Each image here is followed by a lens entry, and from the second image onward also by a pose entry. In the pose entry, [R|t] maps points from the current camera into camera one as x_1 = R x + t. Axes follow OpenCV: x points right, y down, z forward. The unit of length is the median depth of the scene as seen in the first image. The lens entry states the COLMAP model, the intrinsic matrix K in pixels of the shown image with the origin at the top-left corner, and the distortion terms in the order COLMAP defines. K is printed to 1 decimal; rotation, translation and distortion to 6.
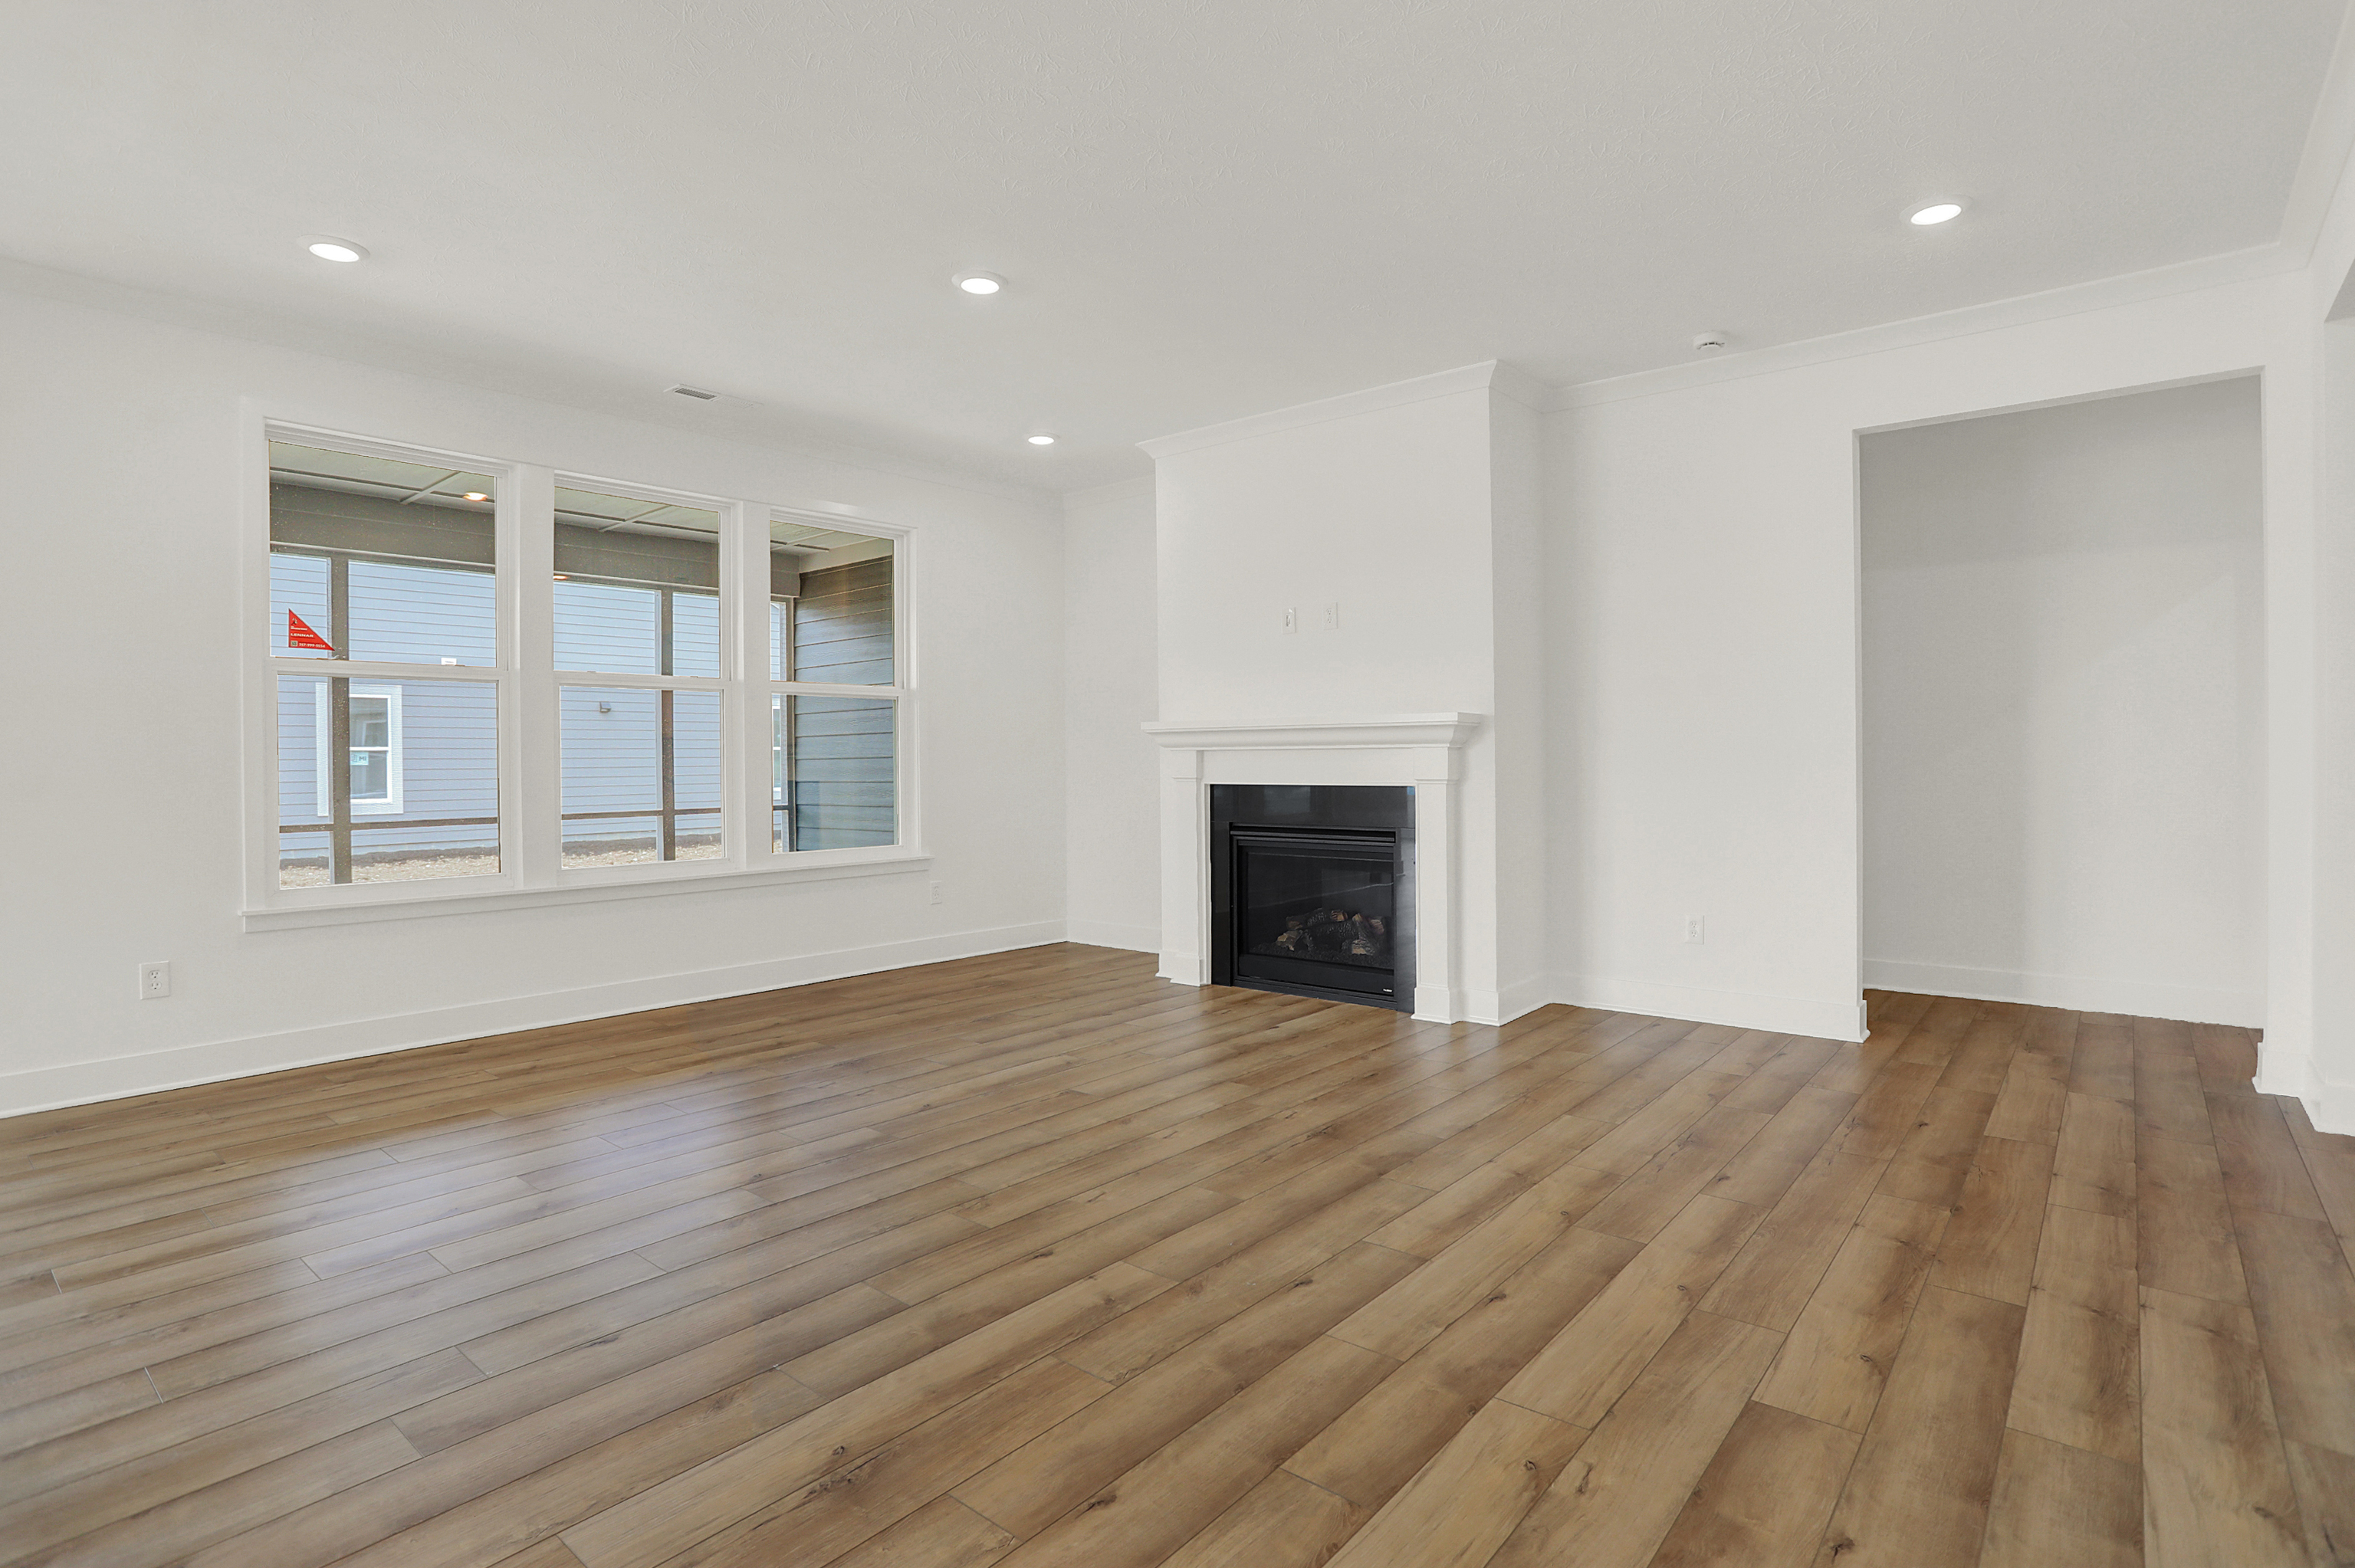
lens RADIAL K [[1143.4, 0, 1177.5], [0, 1143.4, 784.0], [0, 0, 1]] dist [-0.046627, 0.000391]
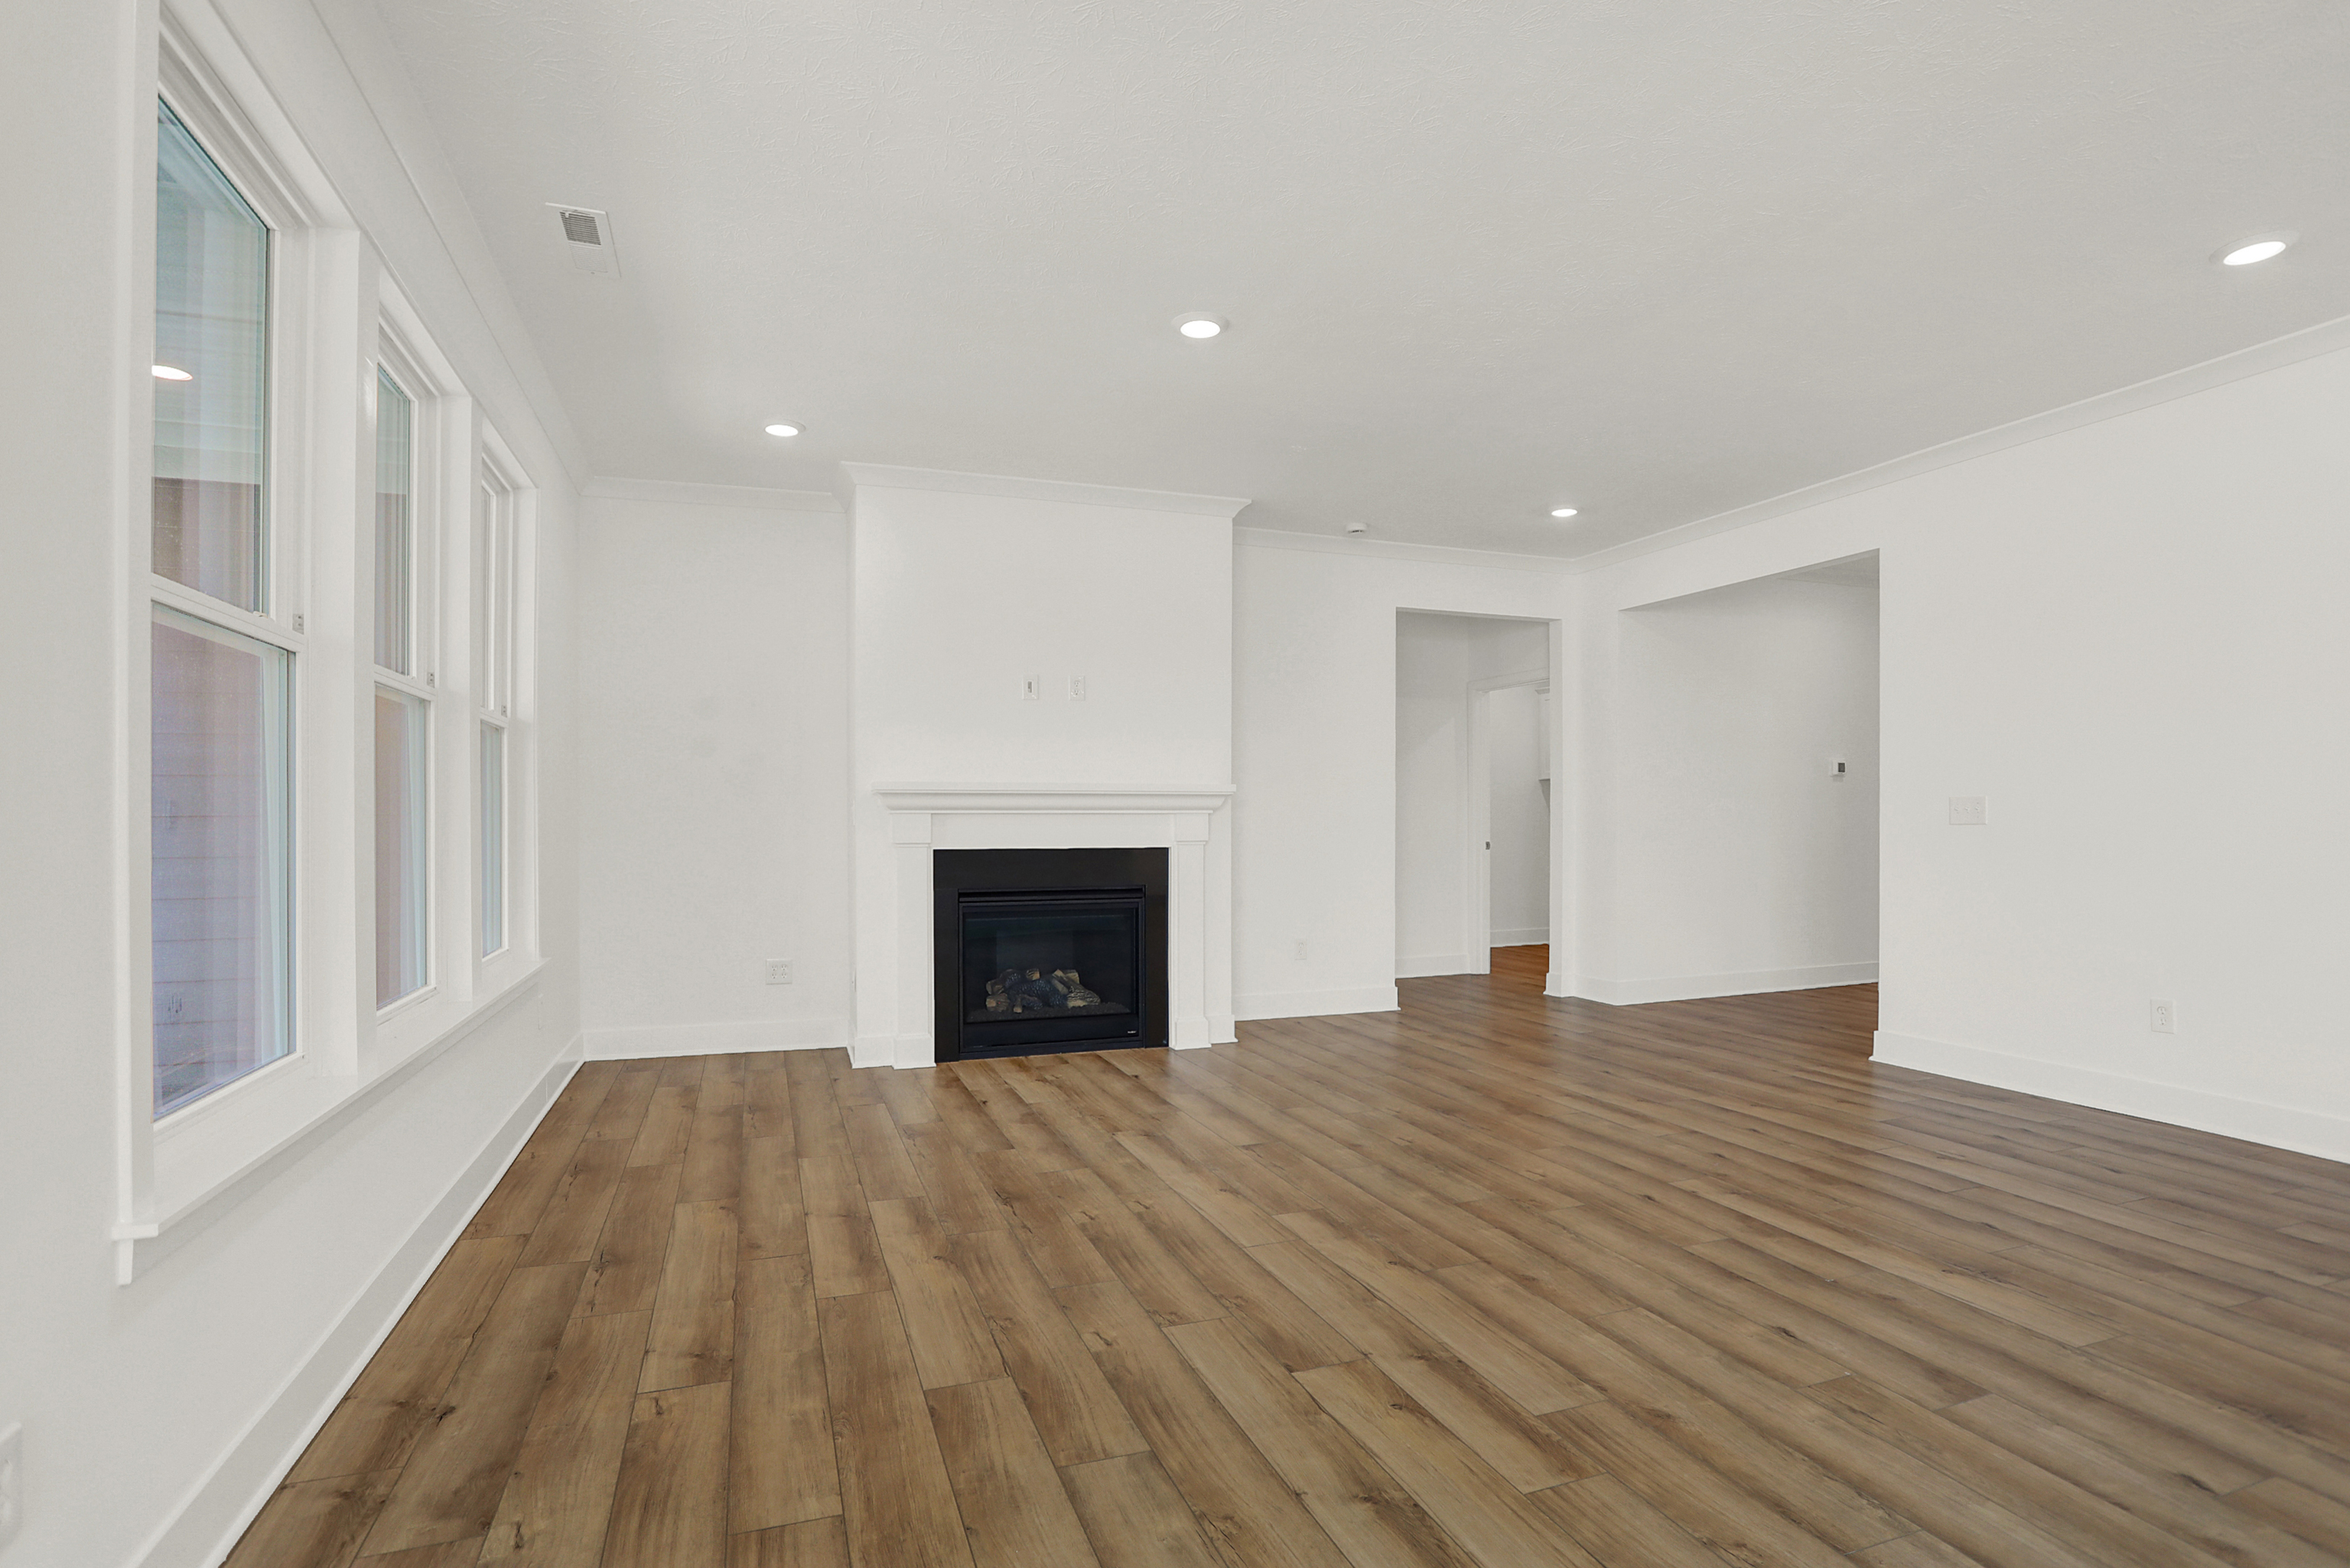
lens RADIAL K [[1157.8, 0, 1169.4], [0, 1157.8, 829.7], [0, 0, 1]] dist [-0.047111, 0.000583]
pose [[0.501580, -0.000310, 0.865111, -1.292083], [0.018042, 0.999786, -0.010102, -0.004733], [-0.864923, 0.020675, 0.501478, 0.680550]]
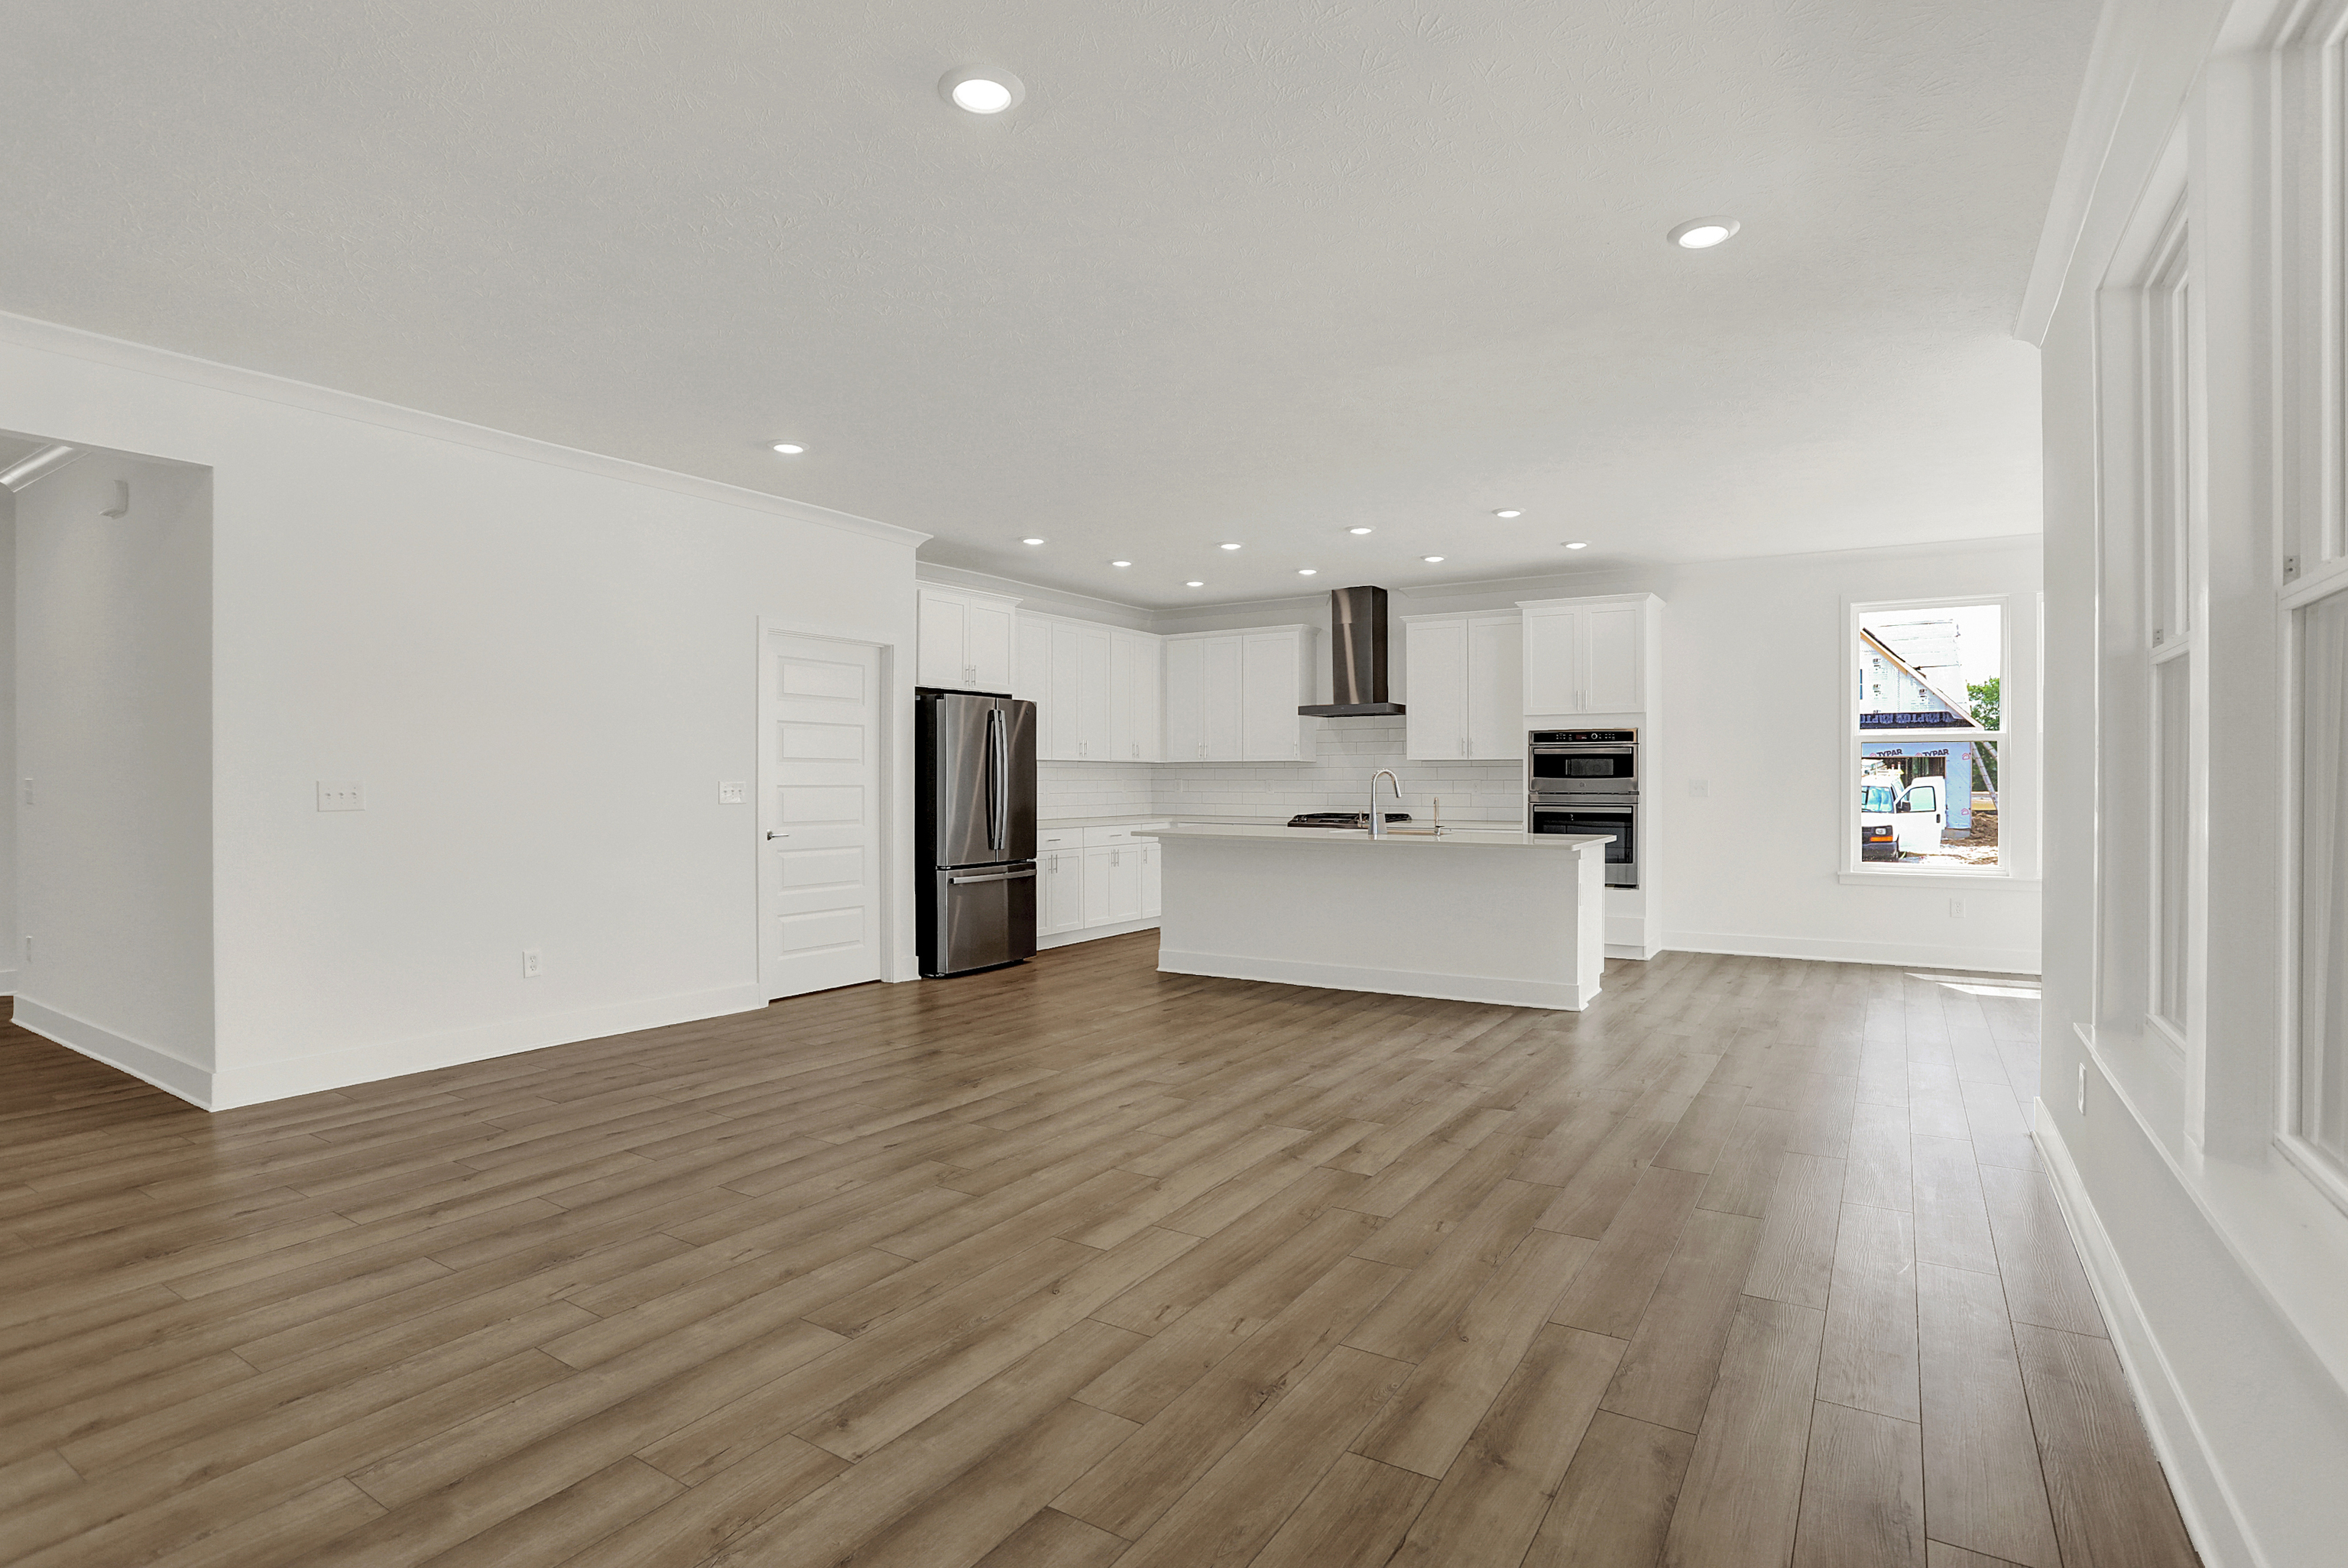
lens RADIAL K [[1140.1, 0, 1174.0], [0, 1140.1, 784.0], [0, 0, 1]] dist [-0.046627, 0.000391]
pose [[-0.991509, 0.008578, -0.129758, -0.249763], [0.005690, 0.999728, 0.022611, -0.071529], [0.129917, 0.021681, -0.991288, 2.097025]]
